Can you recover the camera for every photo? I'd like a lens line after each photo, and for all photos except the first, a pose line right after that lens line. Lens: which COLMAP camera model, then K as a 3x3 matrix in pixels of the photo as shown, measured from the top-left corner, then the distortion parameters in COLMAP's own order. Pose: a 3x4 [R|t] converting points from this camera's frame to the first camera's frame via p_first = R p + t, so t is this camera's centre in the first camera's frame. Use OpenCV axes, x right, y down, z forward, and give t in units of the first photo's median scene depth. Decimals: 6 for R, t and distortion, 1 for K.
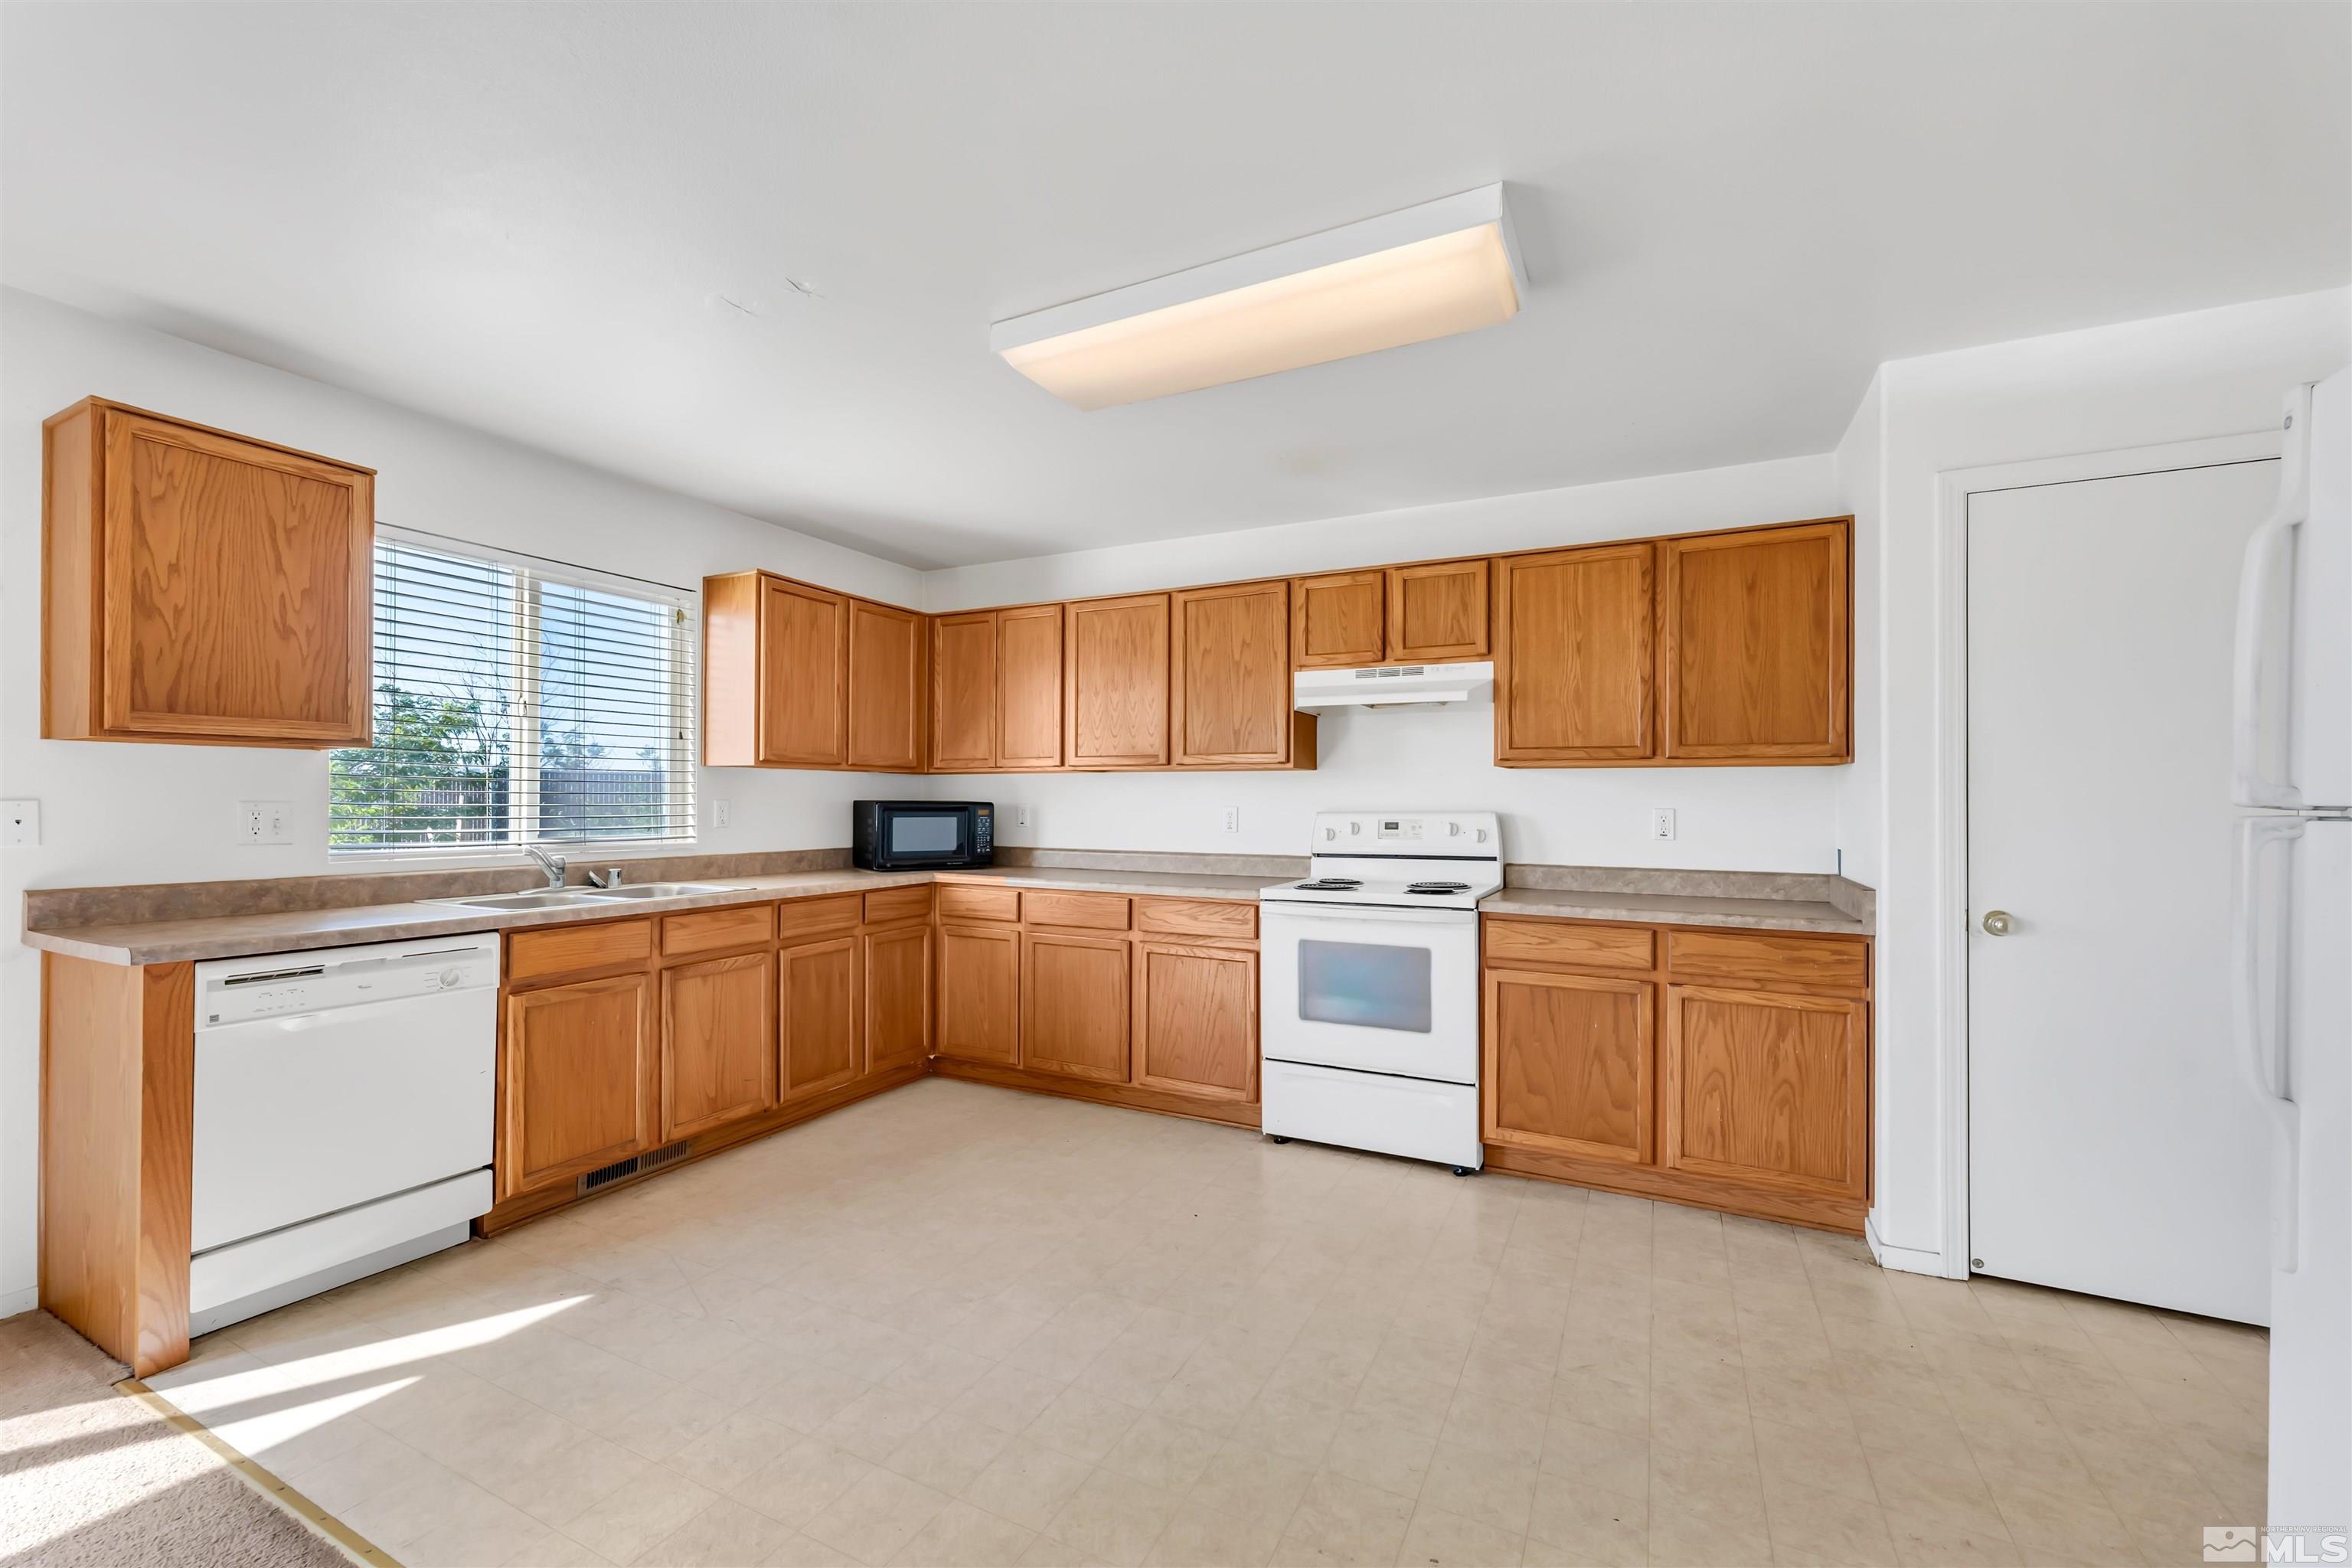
lens RADIAL K [[951.1, 0, 1179.6], [0, 951.1, 788.0], [0, 0, 1]] dist [-0.001439, -0.000250]
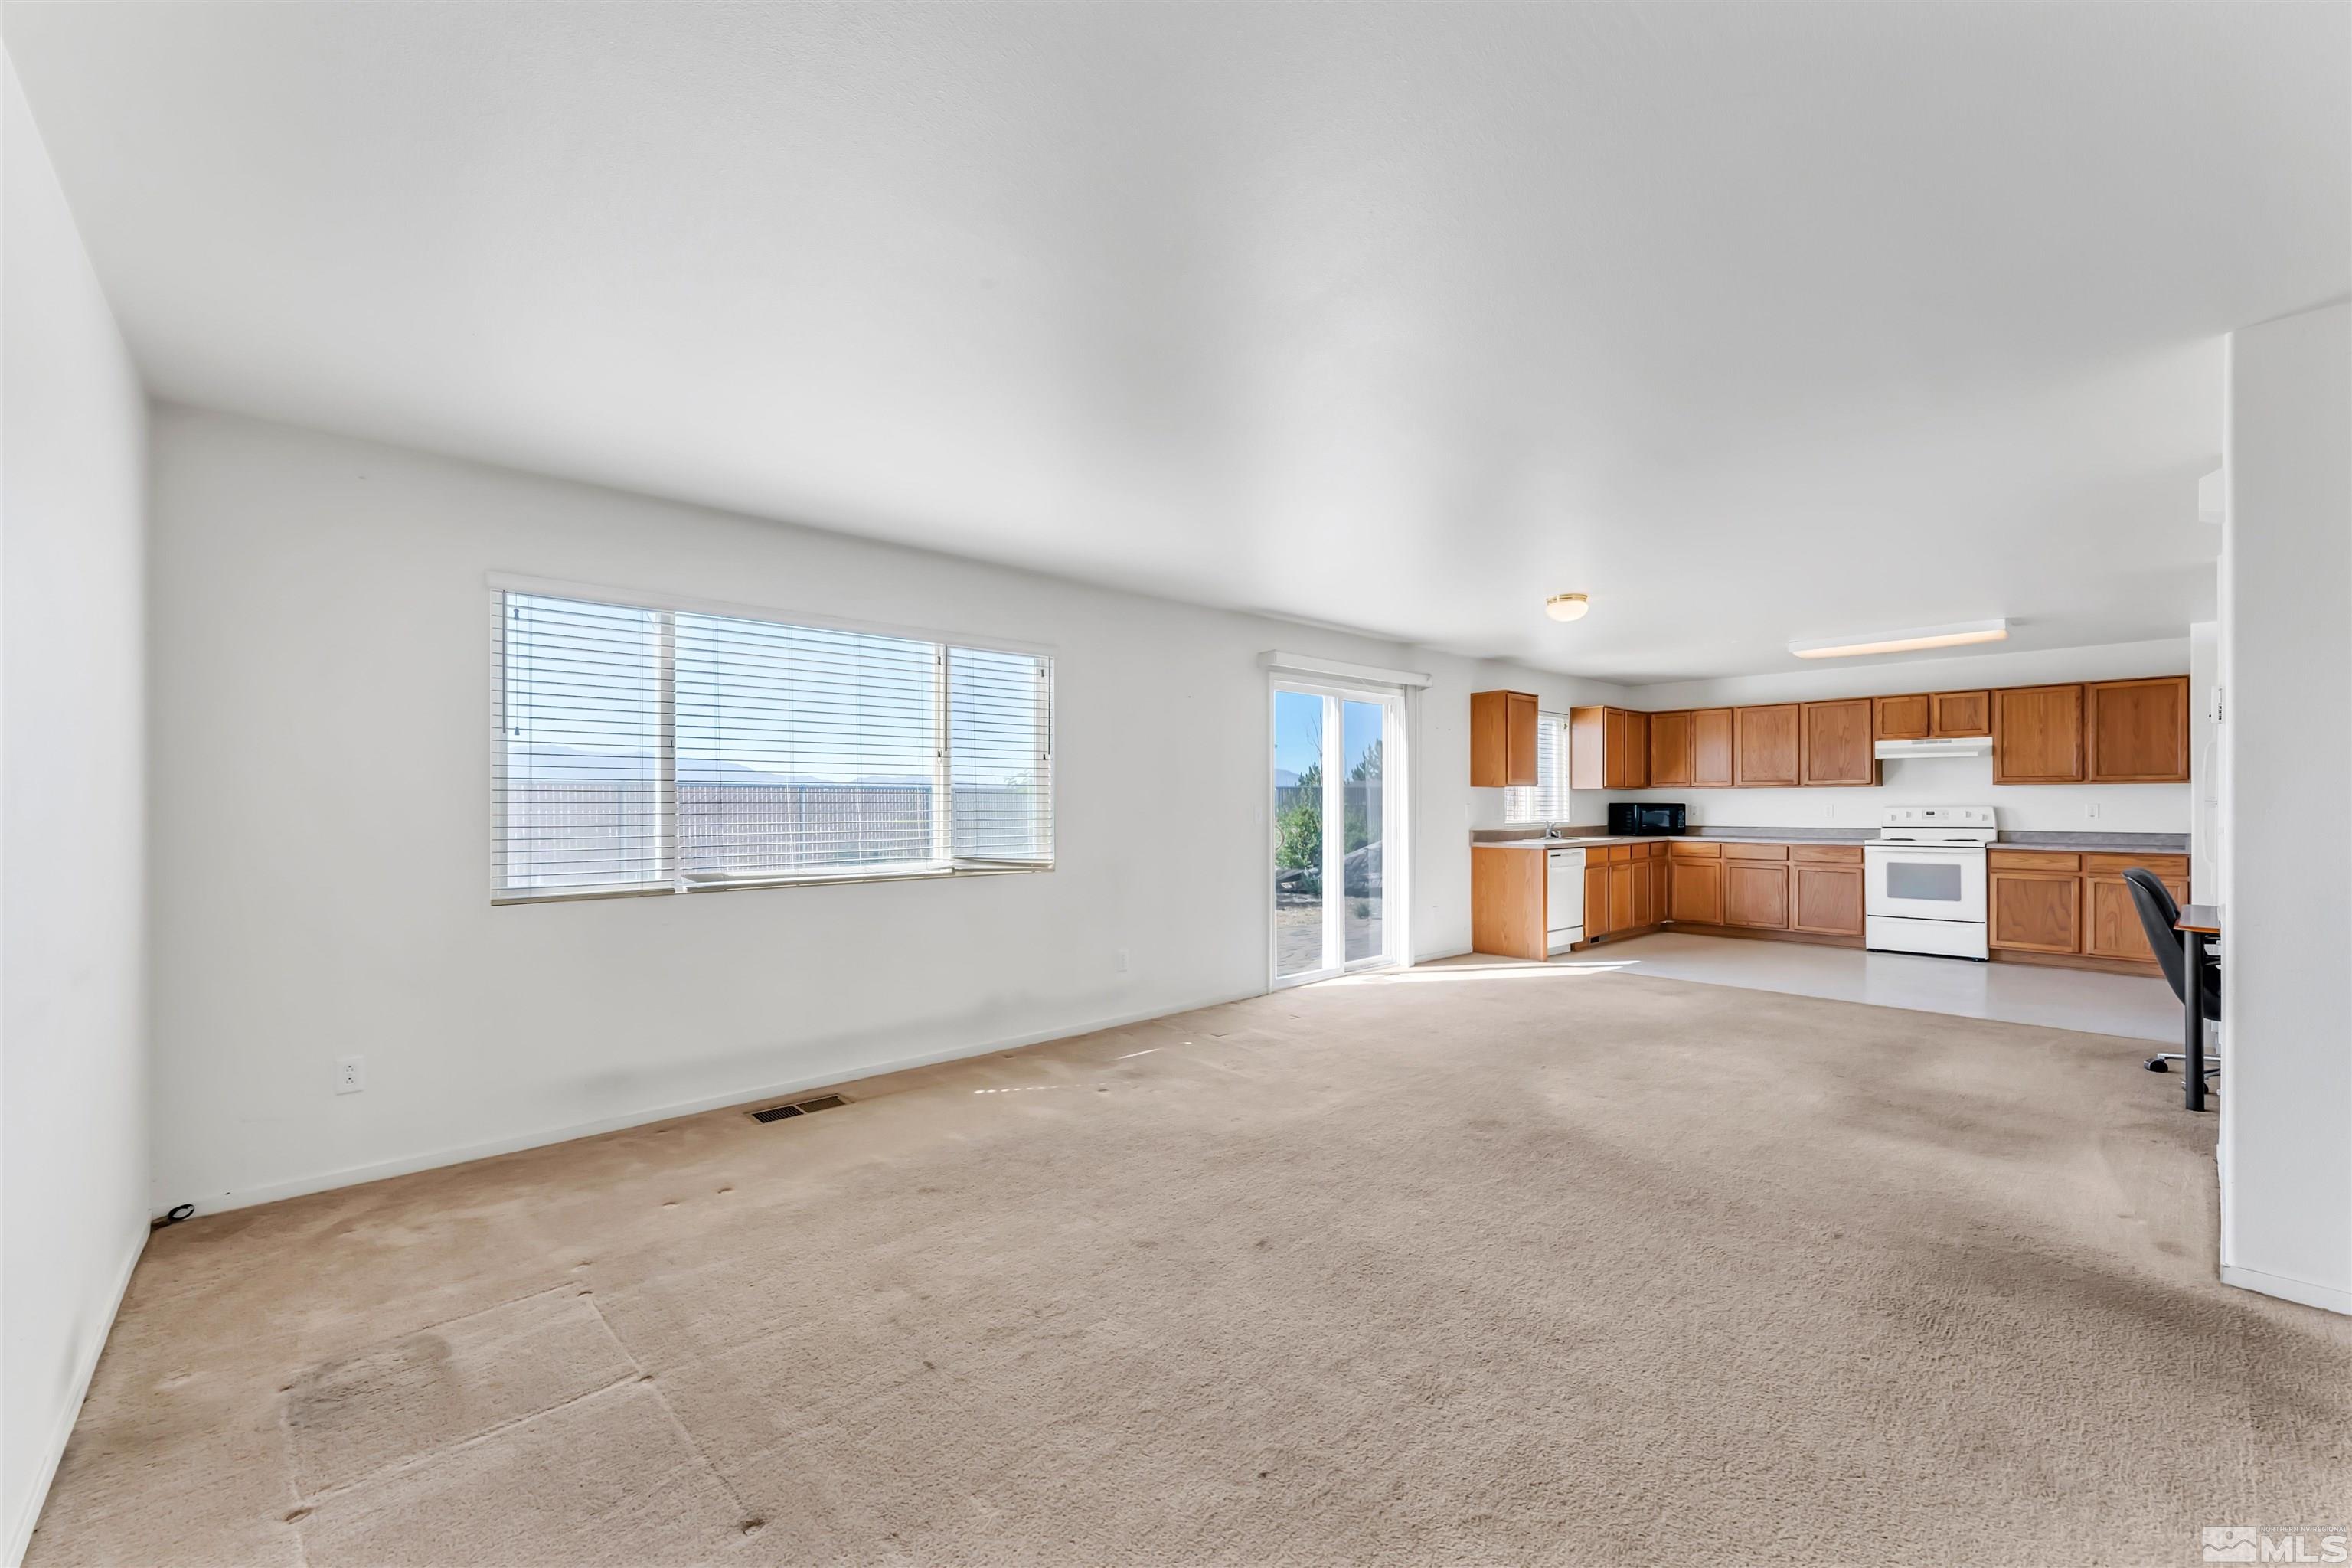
lens RADIAL K [[951.1, 0, 1163.0], [0, 951.1, 804.5], [0, 0, 1]] dist [-0.001439, -0.000250]
pose [[0.933954, -0.007898, -0.357307, -0.681674], [0.012231, 0.999877, 0.009868, -0.022623], [0.357185, -0.013587, 0.933935, -1.748963]]
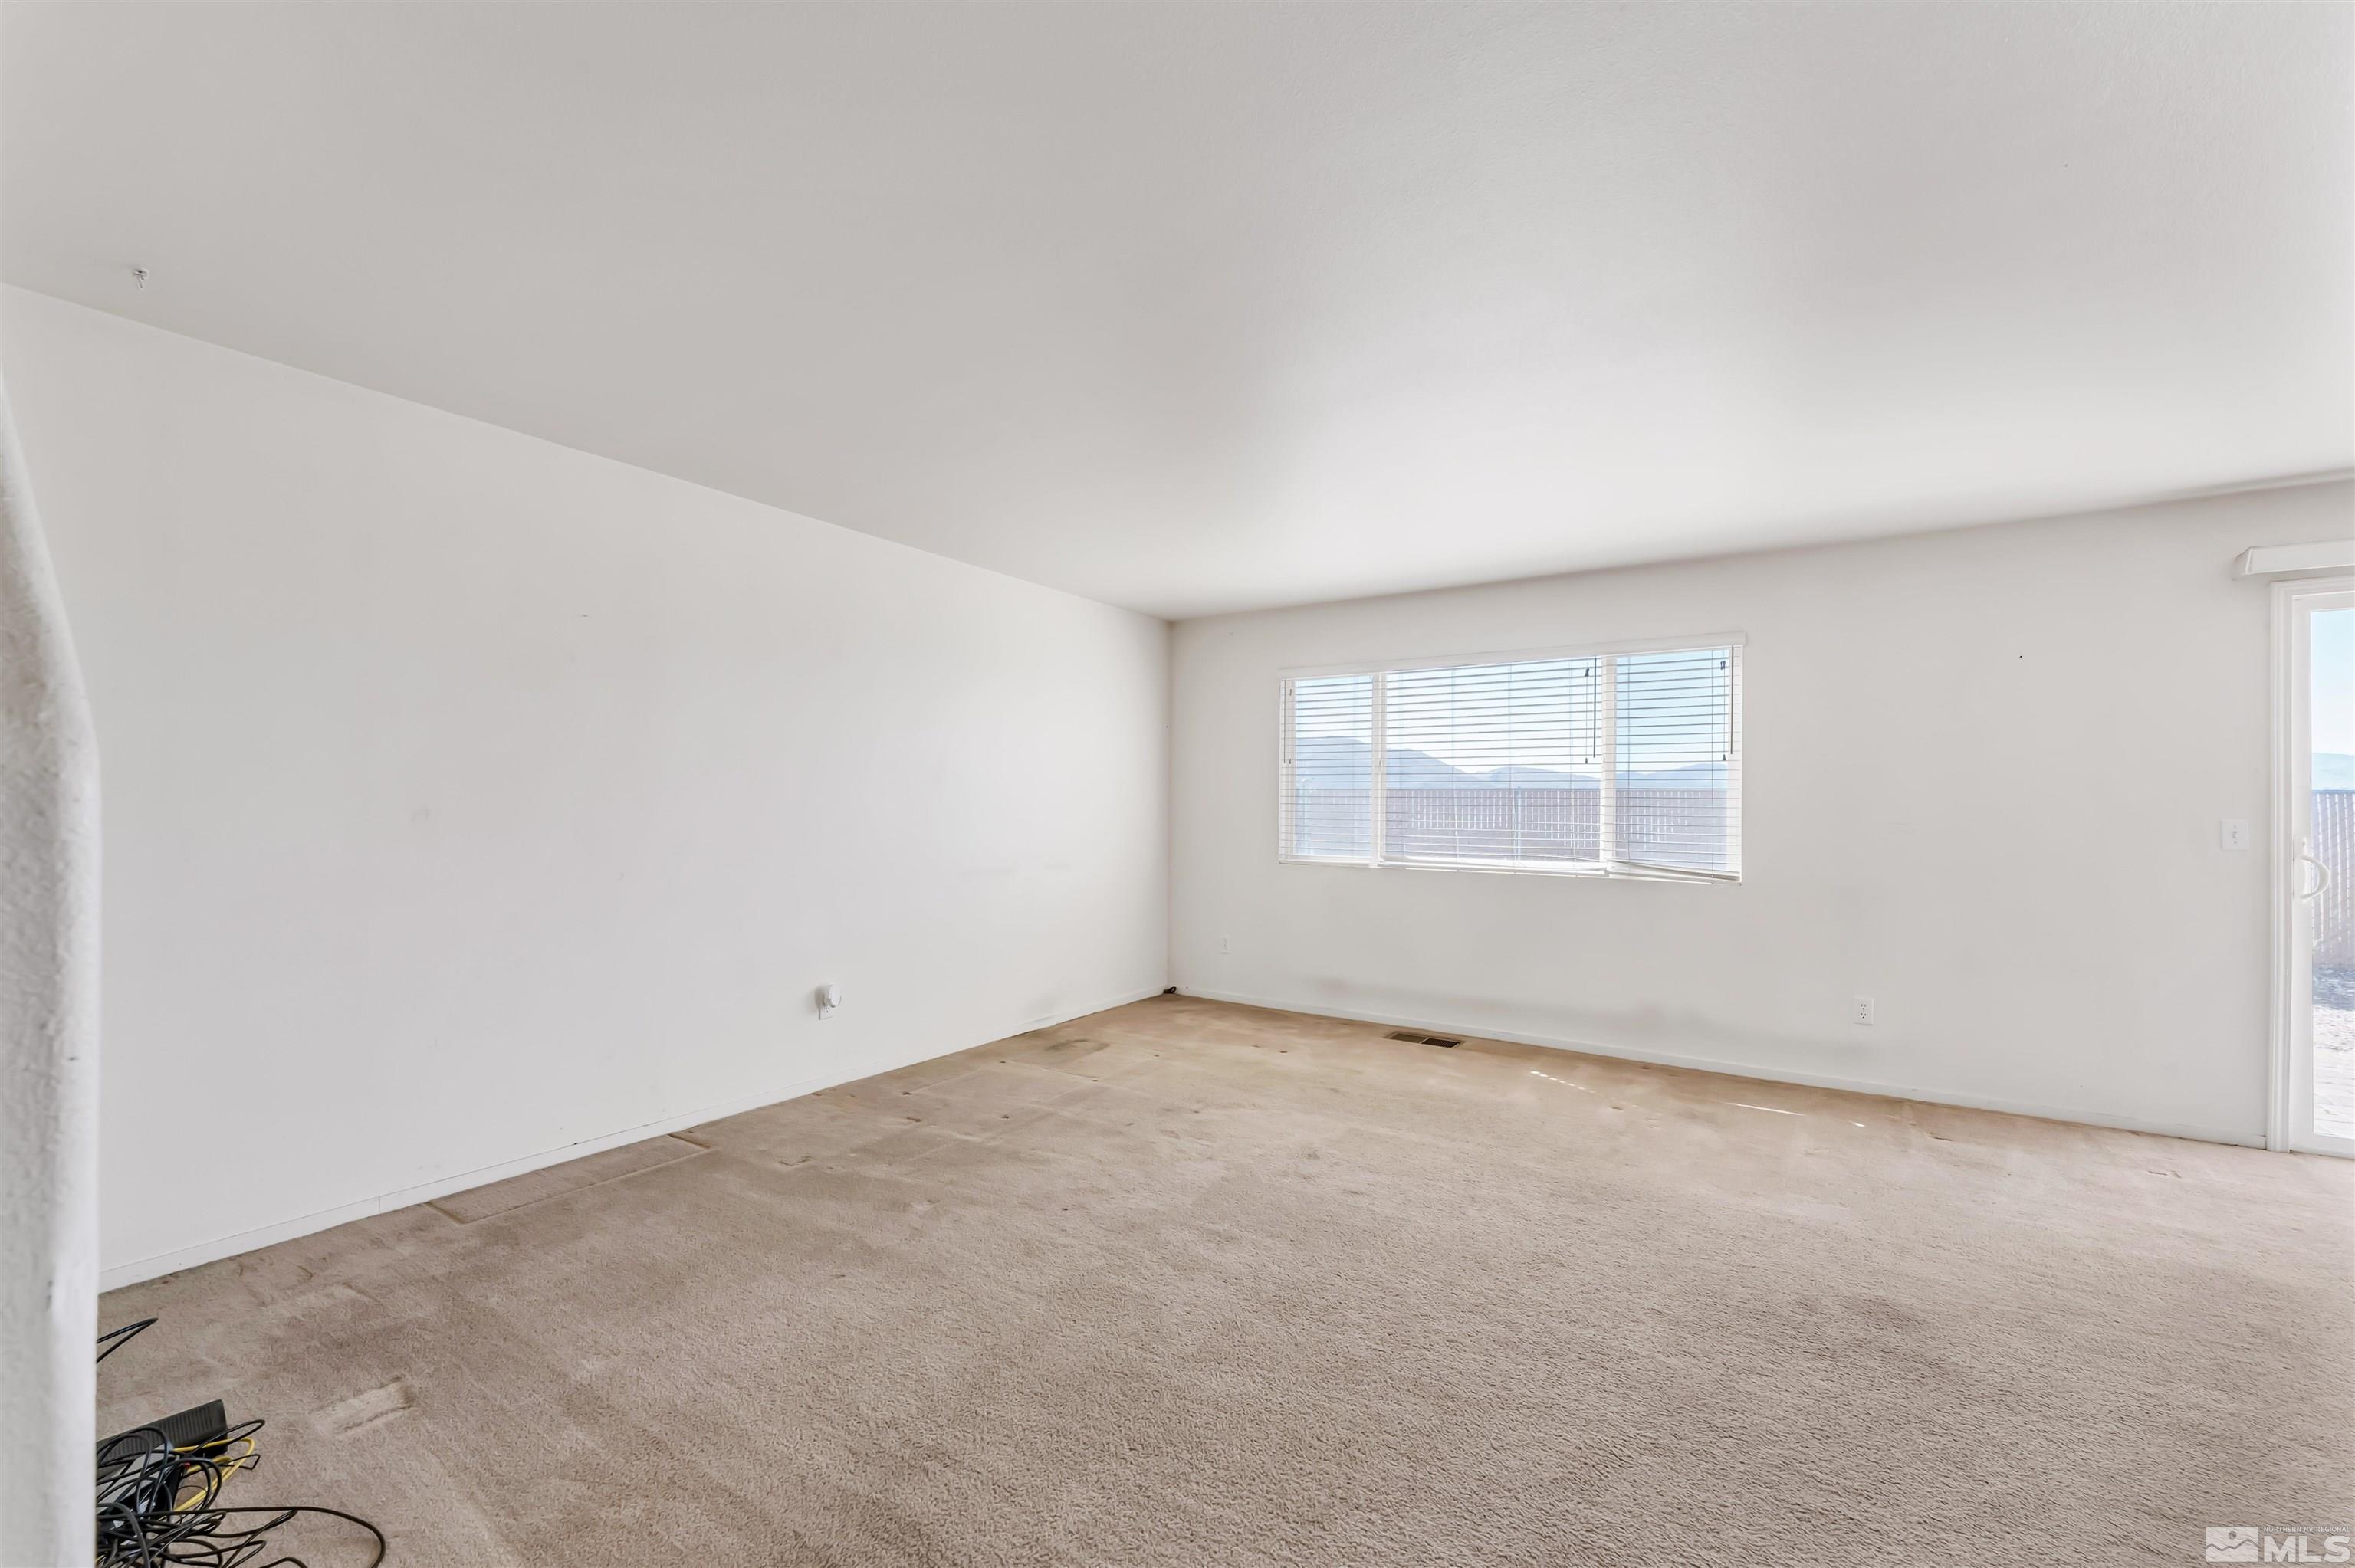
lens RADIAL K [[952.2, 0, 1153.5], [0, 952.2, 789.7], [0, 0, 1]] dist [-0.001439, -0.000250]
pose [[-0.147670, -0.017456, -0.988883, 0.054008], [0.006543, 0.999805, -0.018626, -0.019060], [0.989015, -0.009220, -0.147527, -1.032891]]
